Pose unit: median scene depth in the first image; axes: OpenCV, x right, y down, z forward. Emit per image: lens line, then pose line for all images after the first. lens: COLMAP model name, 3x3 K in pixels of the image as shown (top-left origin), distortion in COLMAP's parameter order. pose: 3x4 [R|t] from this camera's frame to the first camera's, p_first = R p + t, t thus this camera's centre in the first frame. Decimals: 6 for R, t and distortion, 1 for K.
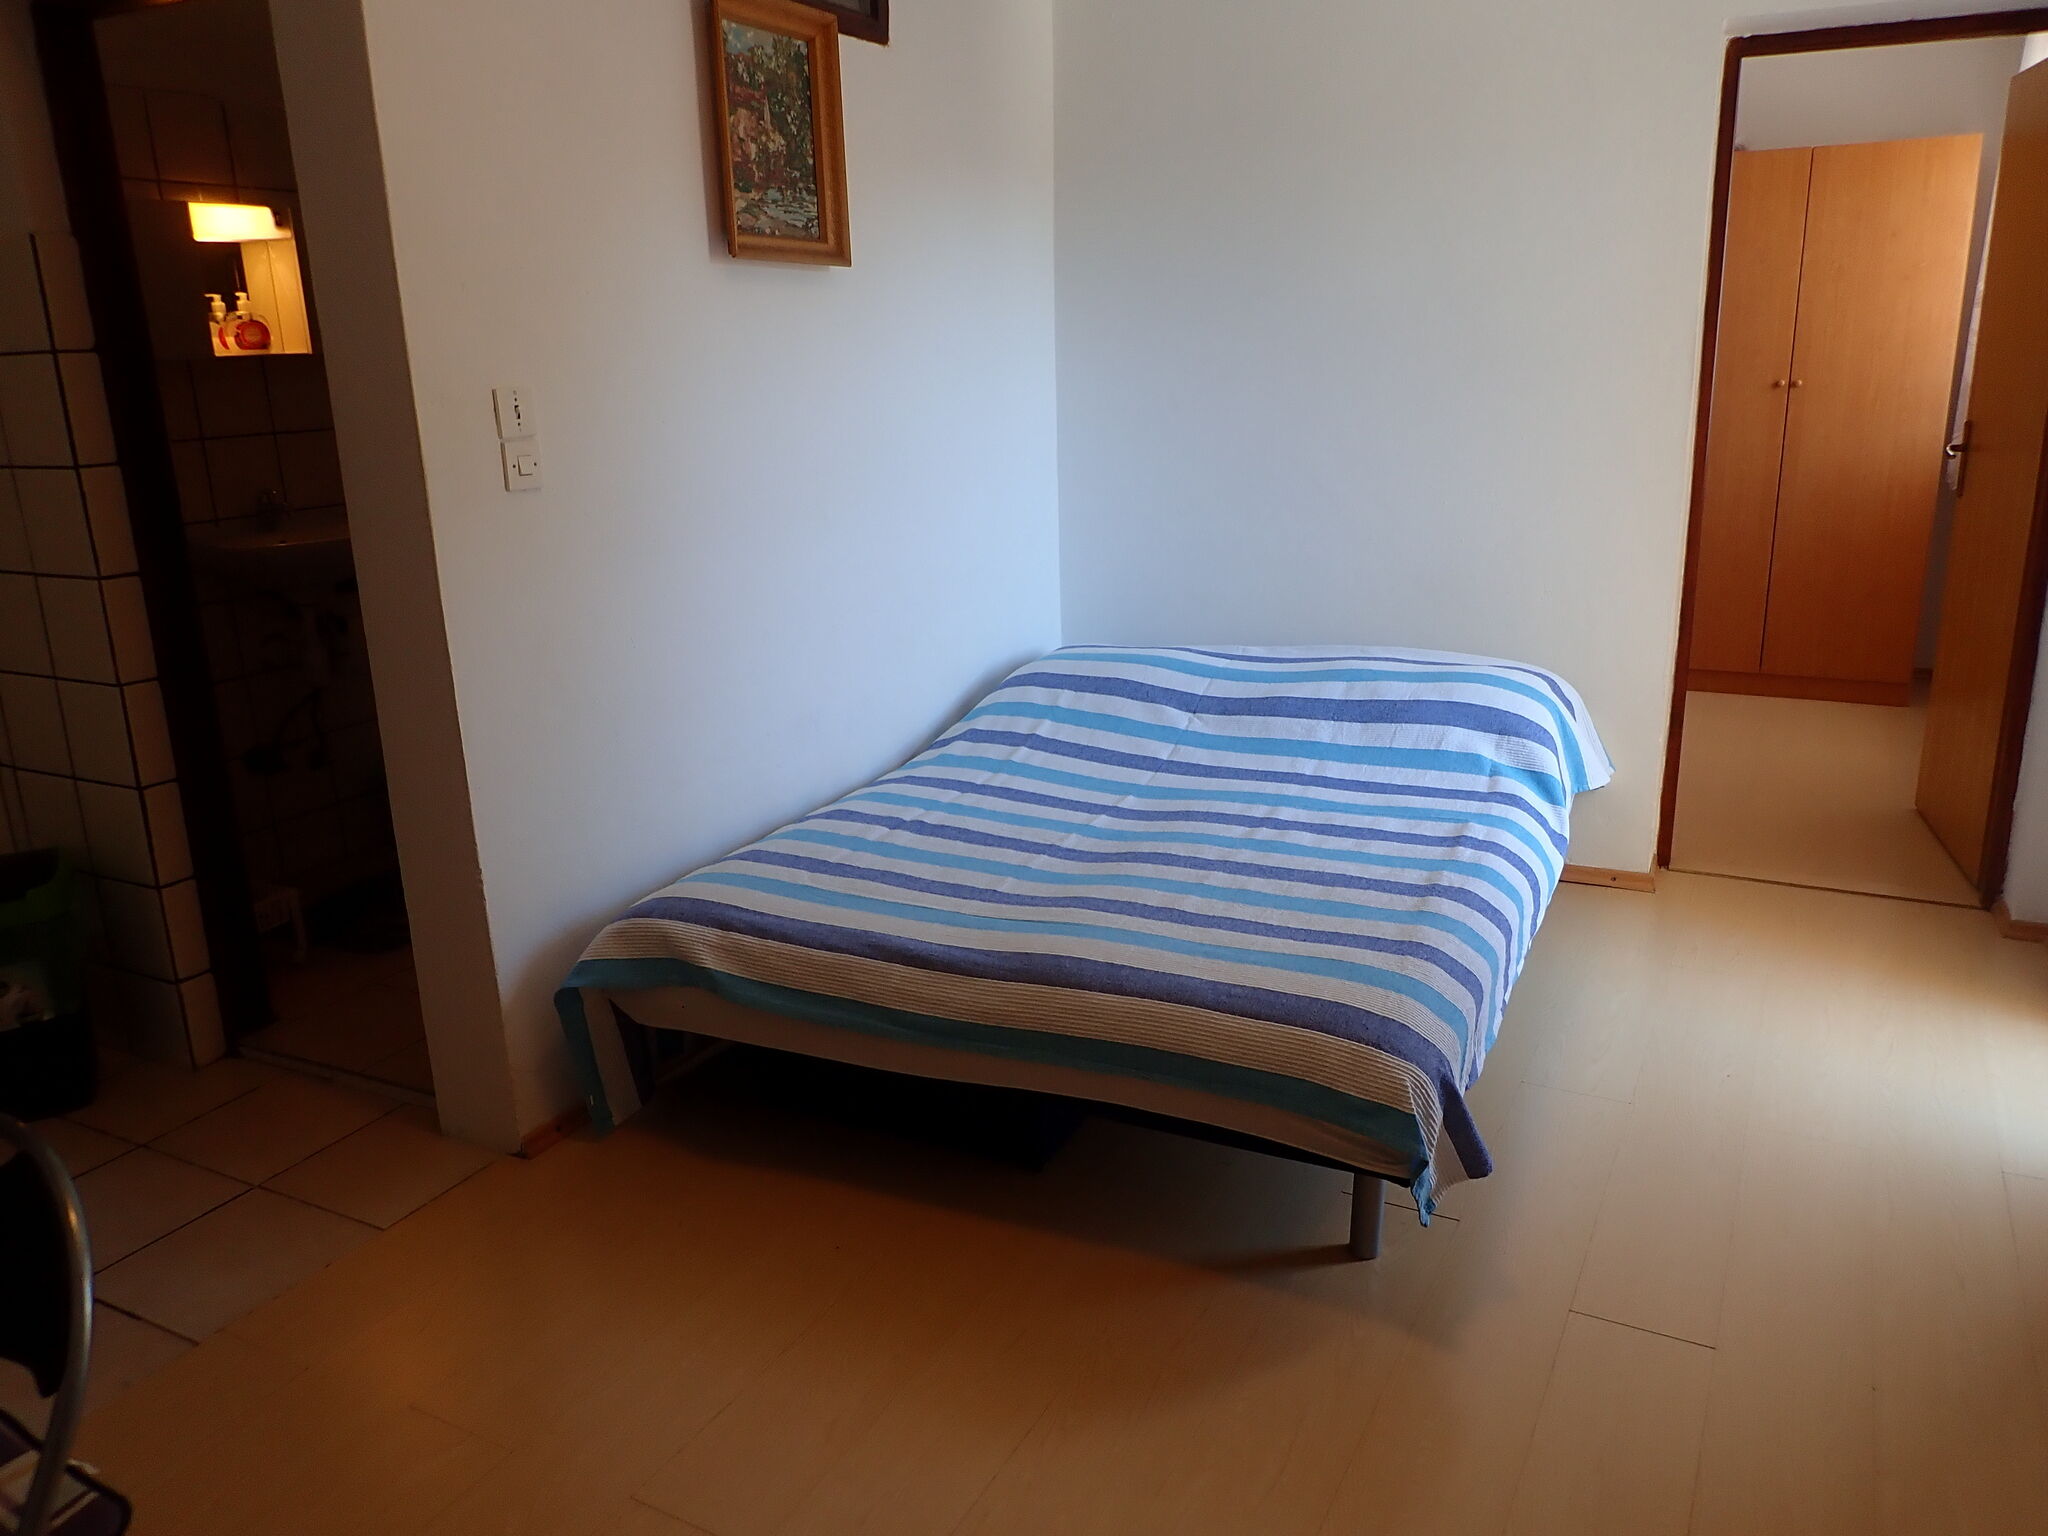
lens RADIAL K [[1492.2, 0, 1026.7], [0, 1492.2, 767.4], [0, 0, 1]] dist [-0.002196, -0.018284]
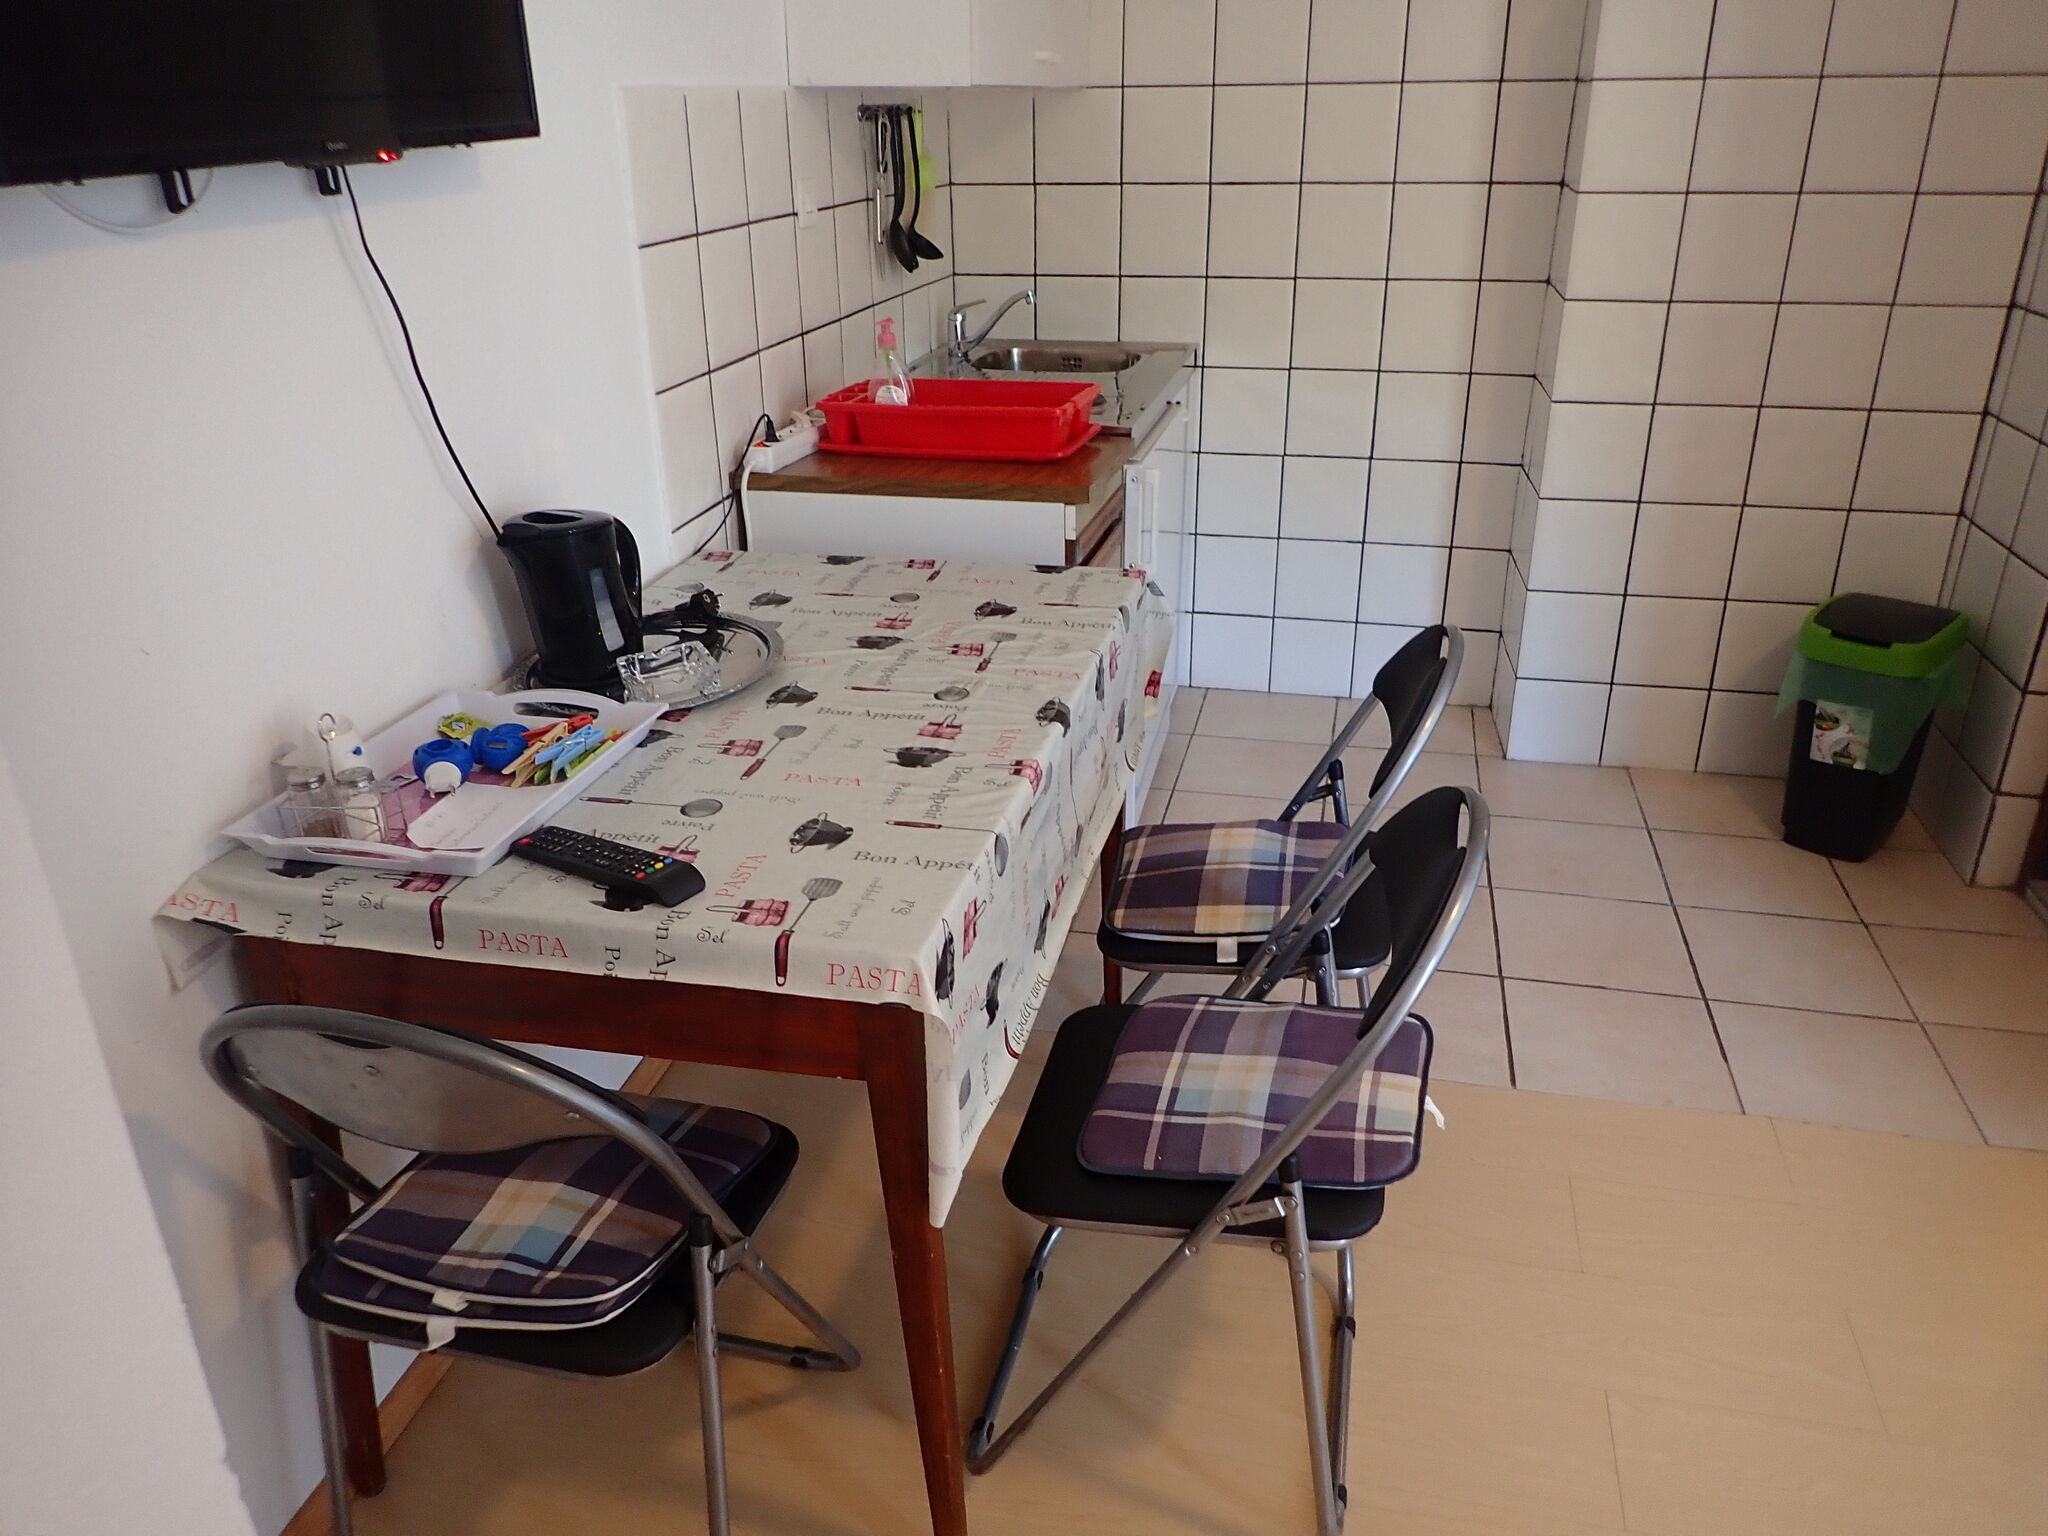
lens RADIAL K [[1492.2, 0, 1020.4], [0, 1492.2, 767.5], [0, 0, 1]] dist [-0.002196, -0.018284]
pose [[0.260706, 0.416123, -0.871134, 0.068853], [-0.260951, 0.899124, 0.351398, -0.036001], [0.929482, 0.135712, 0.342995, 0.119400]]
